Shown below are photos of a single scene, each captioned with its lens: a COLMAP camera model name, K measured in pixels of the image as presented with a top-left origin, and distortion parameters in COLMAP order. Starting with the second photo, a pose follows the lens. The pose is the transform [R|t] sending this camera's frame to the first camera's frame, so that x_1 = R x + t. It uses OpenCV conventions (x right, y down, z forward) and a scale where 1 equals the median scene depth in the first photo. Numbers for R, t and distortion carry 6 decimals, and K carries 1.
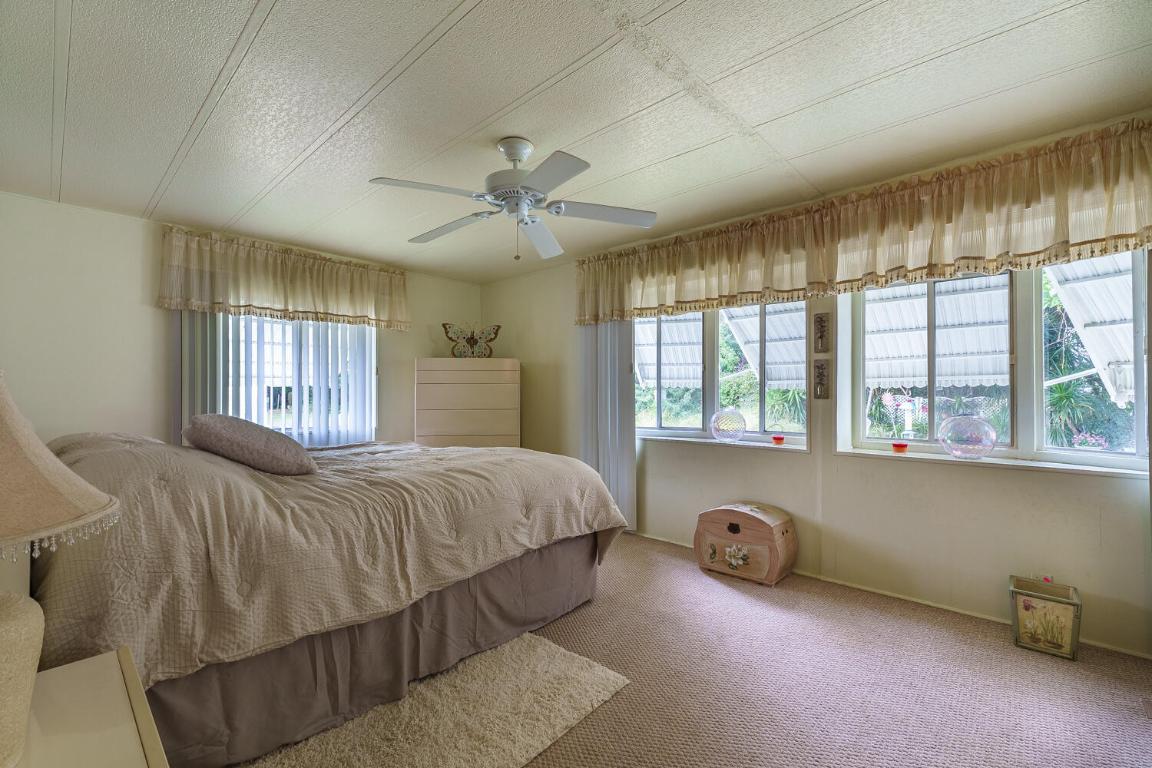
lens RADIAL K [[494.0, 0, 571.5], [0, 494.0, 389.5], [0, 0, 1]] dist [0.009537, -0.000267]
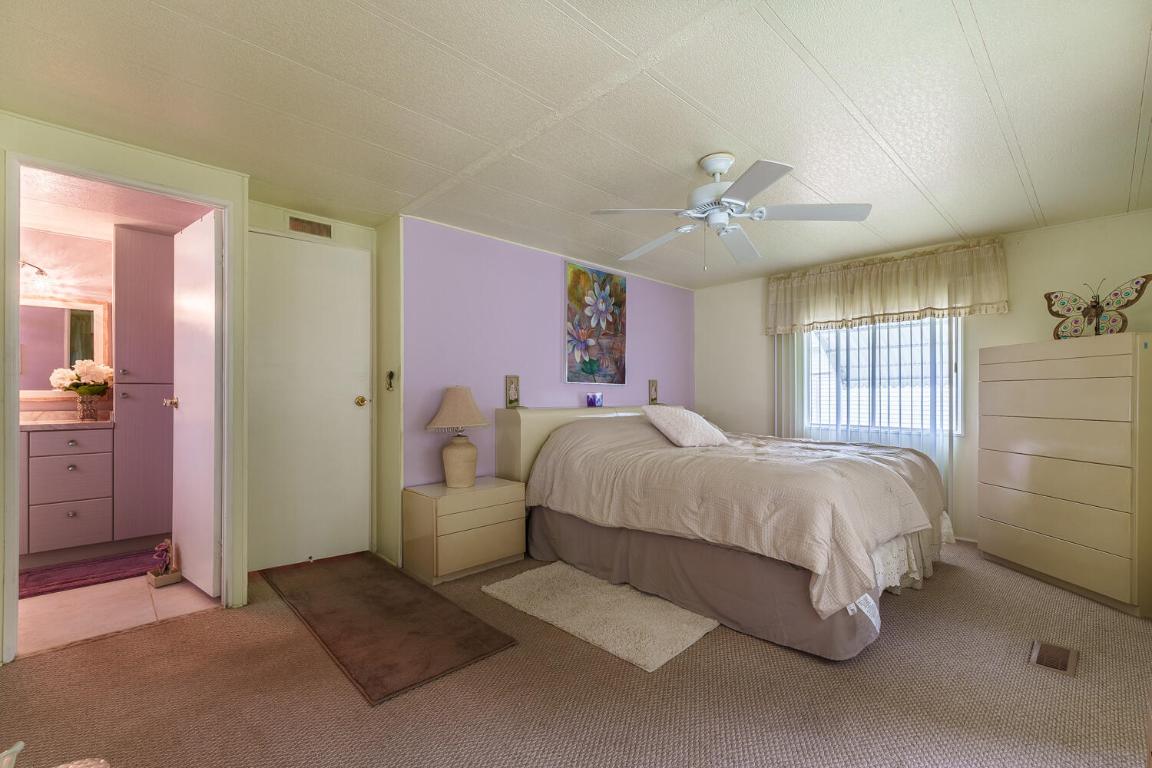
lens RADIAL K [[494.0, 0, 571.5], [0, 494.0, 389.5], [0, 0, 1]] dist [0.009537, -0.000267]
pose [[-0.061281, -0.009558, -0.998075, 0.526611], [0.009141, 0.999907, -0.010137, 0.003253], [0.998079, -0.009744, -0.061188, 0.404599]]
